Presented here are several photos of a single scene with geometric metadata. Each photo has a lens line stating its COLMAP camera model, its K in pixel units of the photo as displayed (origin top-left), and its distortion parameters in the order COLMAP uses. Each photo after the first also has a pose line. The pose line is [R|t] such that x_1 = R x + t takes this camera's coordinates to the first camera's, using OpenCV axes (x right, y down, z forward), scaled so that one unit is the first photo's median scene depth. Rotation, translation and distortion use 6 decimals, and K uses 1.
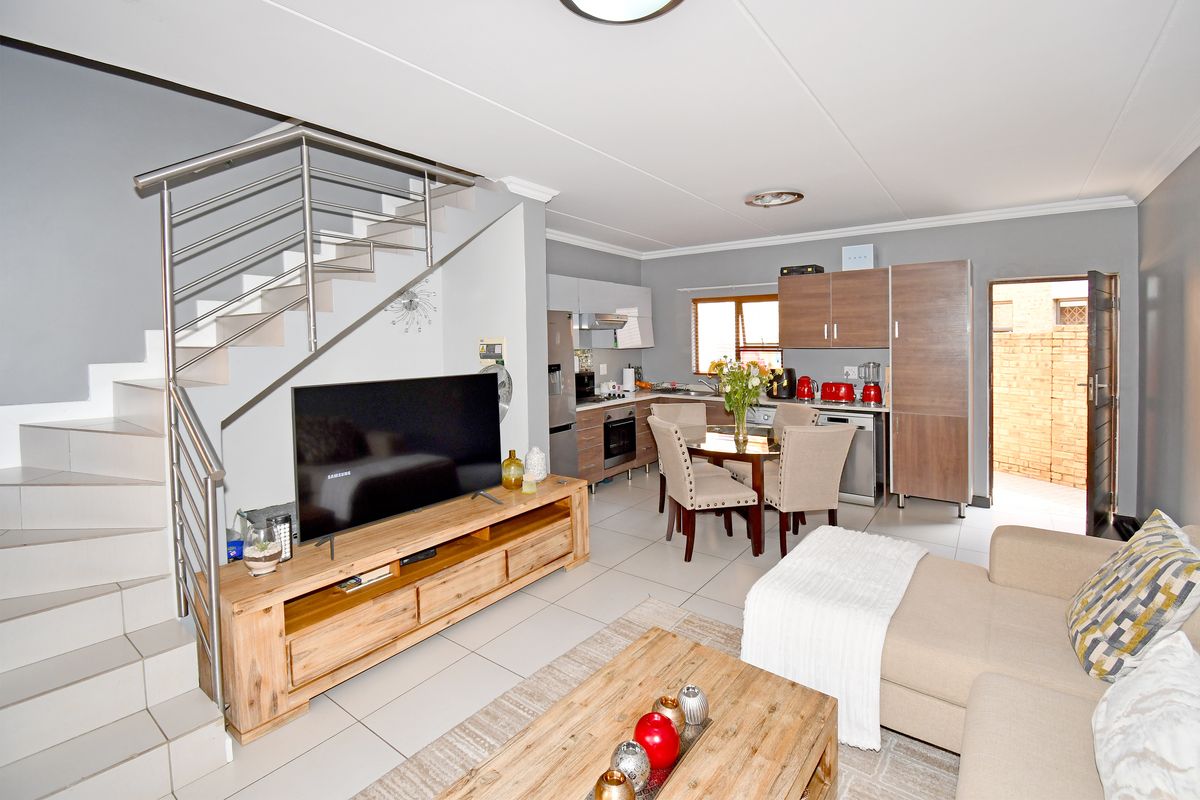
lens RADIAL K [[534.3, 0, 600.3], [0, 534.3, 359.0], [0, 0, 1]] dist [-0.000212, -0.000085]
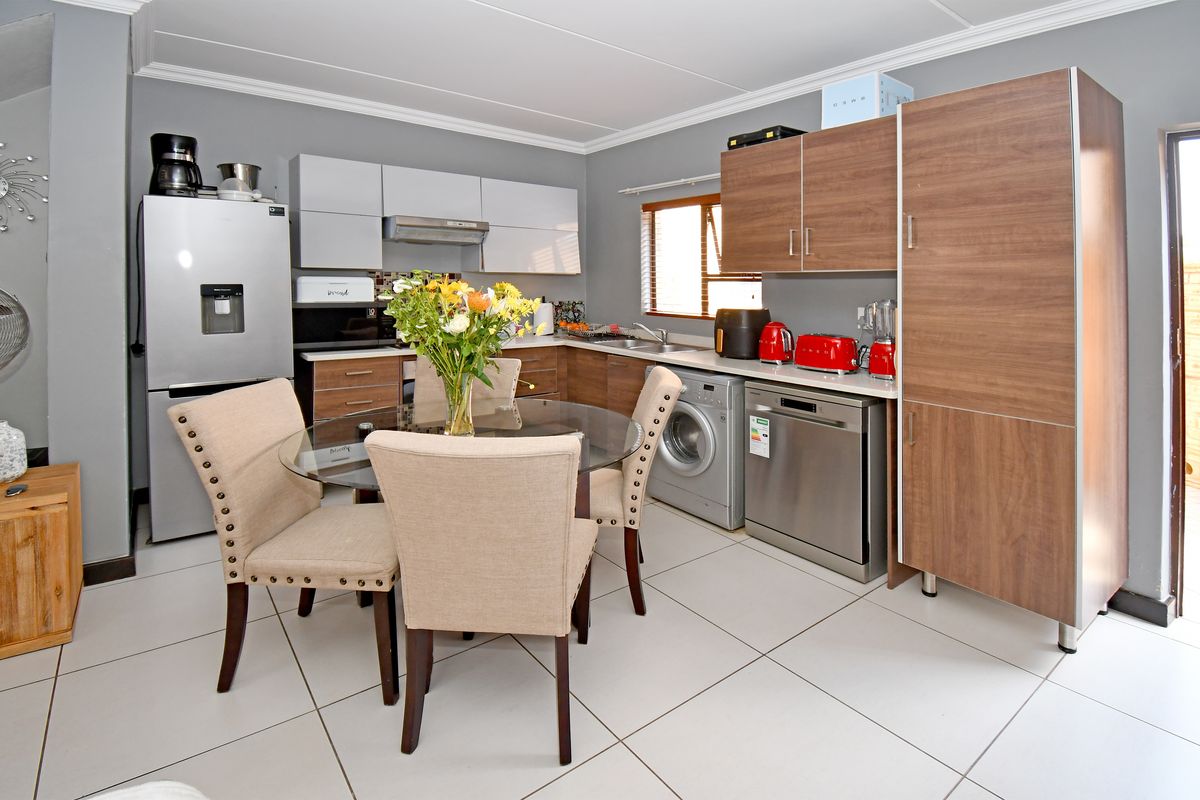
lens RADIAL K [[522.2, 0, 599.9], [0, 522.2, 287.3], [0, 0, 1]] dist [-0.011417, -0.000453]
pose [[0.944494, 0.016223, -0.328129, 0.421155], [-0.025153, 0.999419, -0.022989, 0.013430], [0.327566, 0.029966, 0.944353, 0.435599]]
